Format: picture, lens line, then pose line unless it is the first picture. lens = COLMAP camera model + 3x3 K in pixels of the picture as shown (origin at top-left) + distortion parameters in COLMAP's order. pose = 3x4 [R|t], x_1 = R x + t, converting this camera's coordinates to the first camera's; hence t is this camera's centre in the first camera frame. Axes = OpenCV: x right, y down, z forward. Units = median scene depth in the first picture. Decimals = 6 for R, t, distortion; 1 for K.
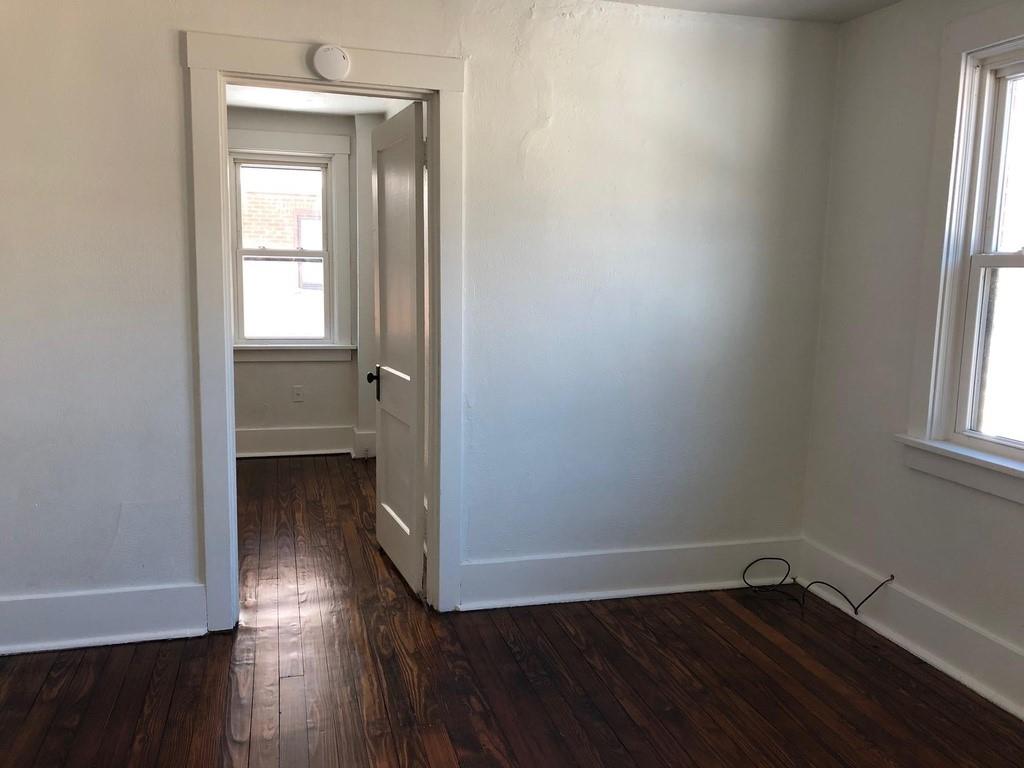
lens RADIAL K [[845.5, 0, 511.9], [0, 845.5, 379.1], [0, 0, 1]] dist [0.027752, -0.001503]
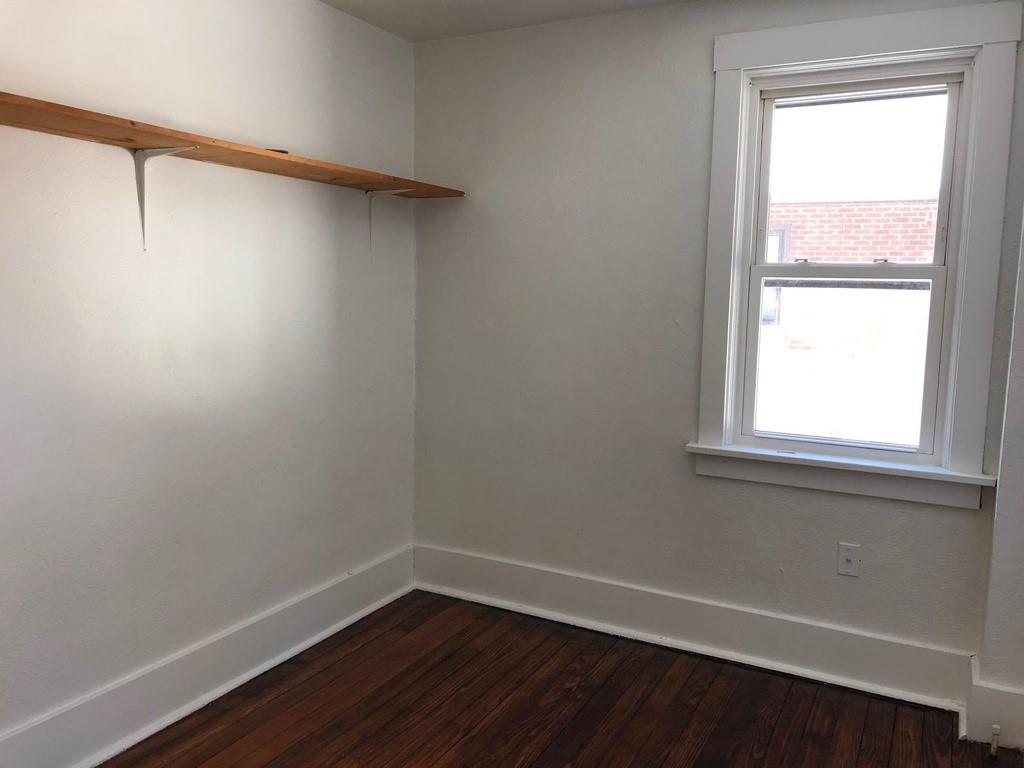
lens RADIAL K [[845.5, 0, 511.9], [0, 845.5, 379.1], [0, 0, 1]] dist [0.027752, -0.001503]
pose [[0.745308, 0.074110, -0.662588, -0.081625], [-0.093265, 0.995620, 0.006450, -0.071018], [0.660165, 0.056989, 0.748956, 0.505083]]
